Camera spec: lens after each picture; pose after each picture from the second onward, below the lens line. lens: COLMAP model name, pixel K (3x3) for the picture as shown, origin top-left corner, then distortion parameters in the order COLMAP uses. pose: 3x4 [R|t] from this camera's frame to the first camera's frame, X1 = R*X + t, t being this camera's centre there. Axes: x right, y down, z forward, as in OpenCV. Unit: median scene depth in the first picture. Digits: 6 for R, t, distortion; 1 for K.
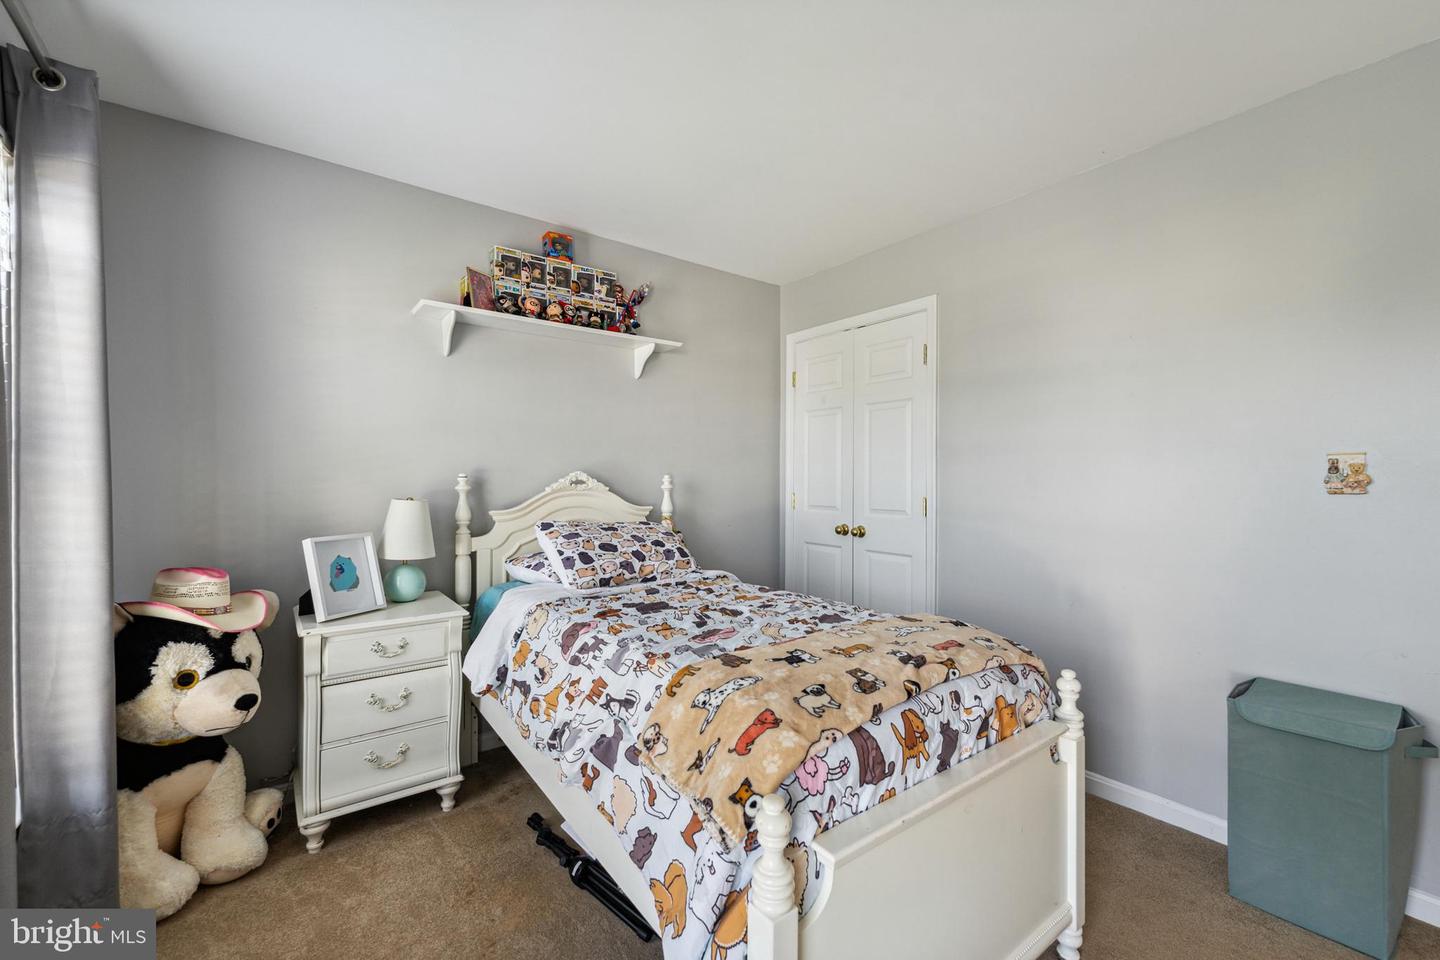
lens RADIAL K [[596.1, 0, 714.4], [0, 596.1, 478.6], [0, 0, 1]] dist [0.000208, 0.000040]
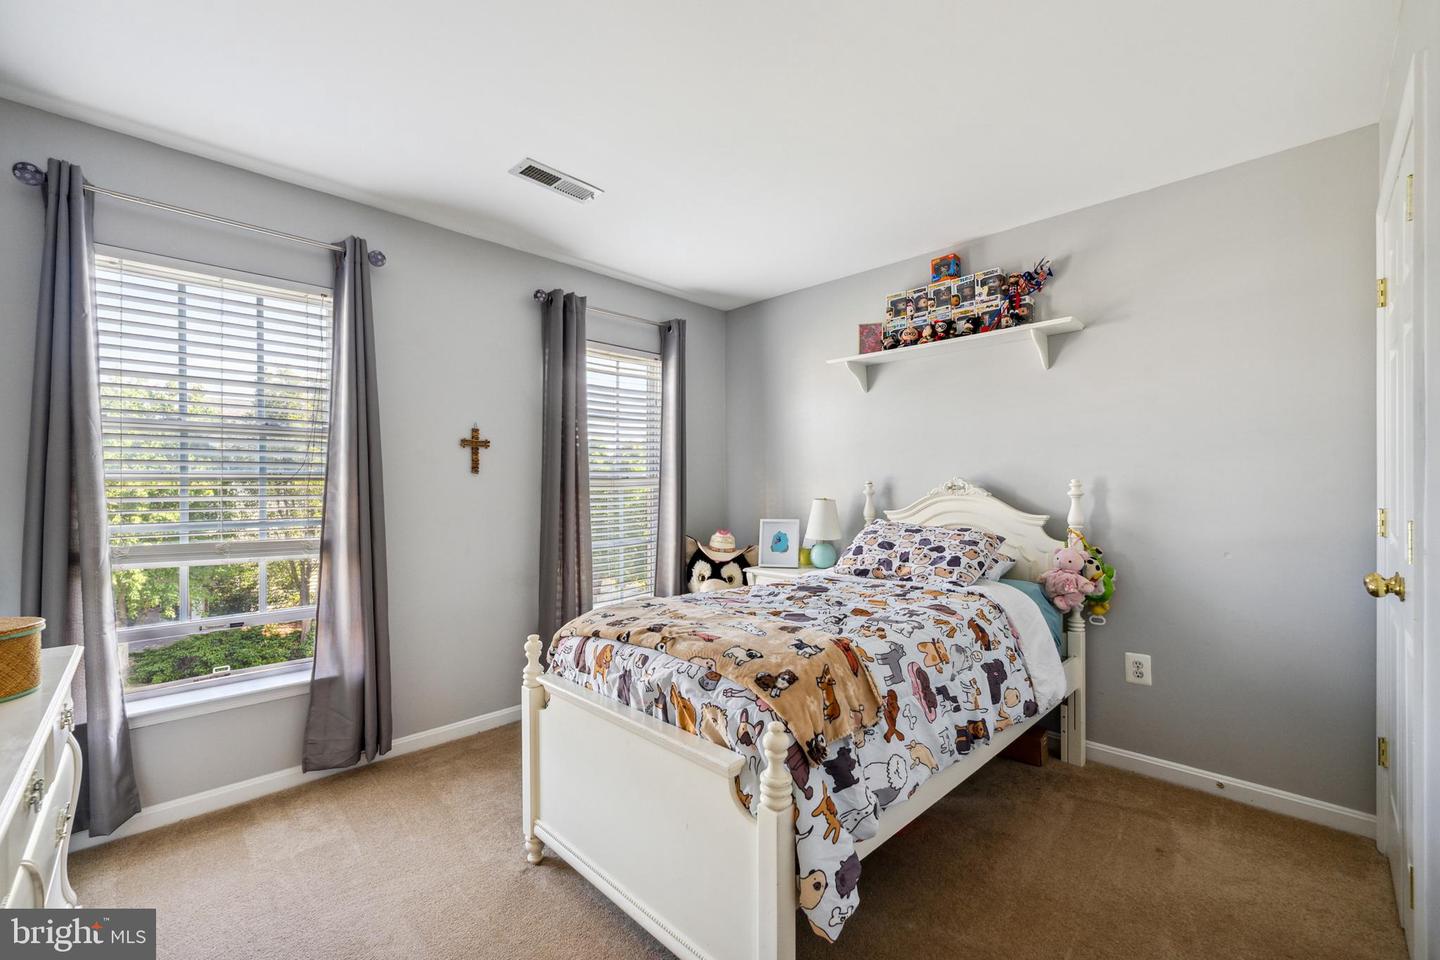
lens RADIAL K [[596.1, 0, 714.4], [0, 596.1, 478.6], [0, 0, 1]] dist [0.000208, 0.000040]
pose [[0.131060, -0.017588, -0.991218, 0.782340], [0.004336, 0.999843, -0.017168, 0.007422], [0.991365, -0.002048, 0.131115, 0.467017]]
